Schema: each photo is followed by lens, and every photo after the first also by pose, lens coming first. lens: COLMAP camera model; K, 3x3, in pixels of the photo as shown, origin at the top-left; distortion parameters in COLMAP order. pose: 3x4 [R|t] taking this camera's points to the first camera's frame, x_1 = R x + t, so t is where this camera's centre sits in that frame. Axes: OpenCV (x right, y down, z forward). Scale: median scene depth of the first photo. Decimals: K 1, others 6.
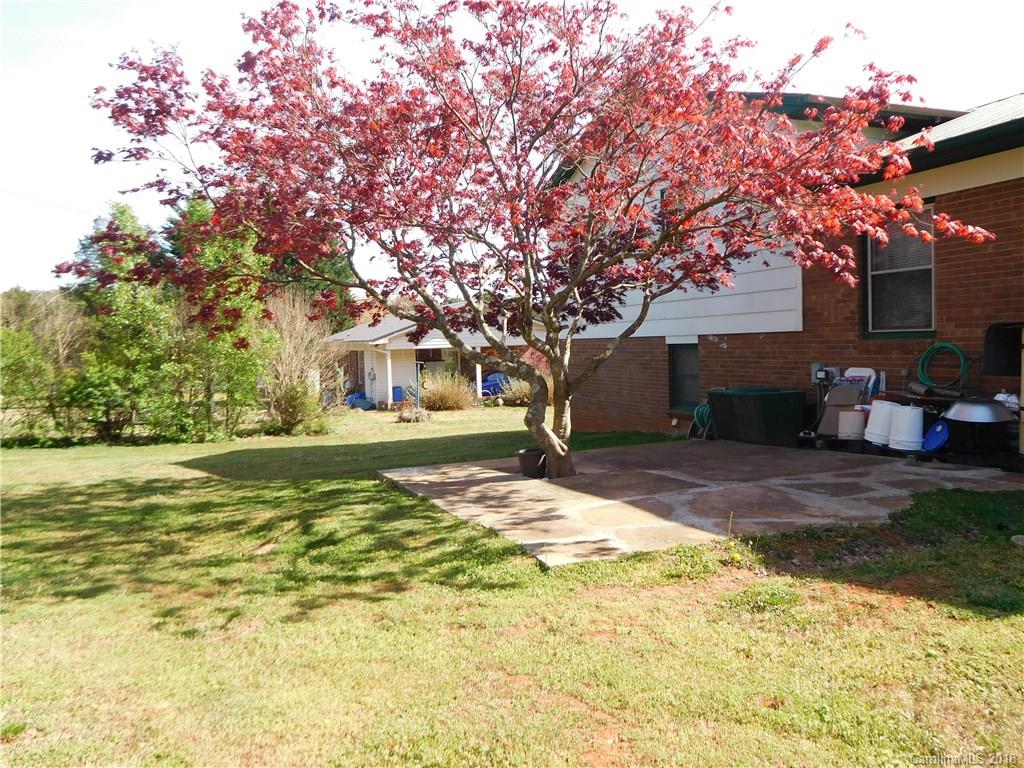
lens RADIAL K [[751.7, 0, 512.5], [0, 751.7, 385.5], [0, 0, 1]] dist [-0.027759, 0.004424]
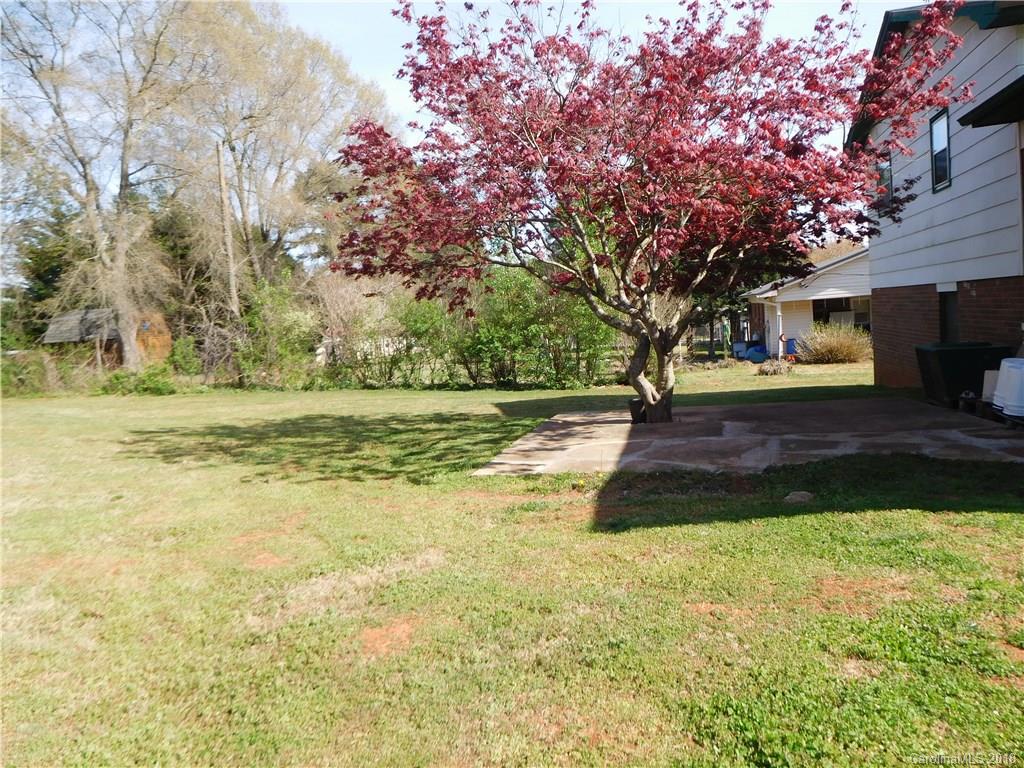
lens RADIAL K [[751.7, 0, 508.0], [0, 751.7, 382.2], [0, 0, 1]] dist [-0.027759, 0.004424]
pose [[0.809013, 0.019131, -0.587480, 0.233844], [0.016136, 0.998371, 0.054733, -0.003228], [0.587570, -0.053759, 0.807386, -0.028832]]
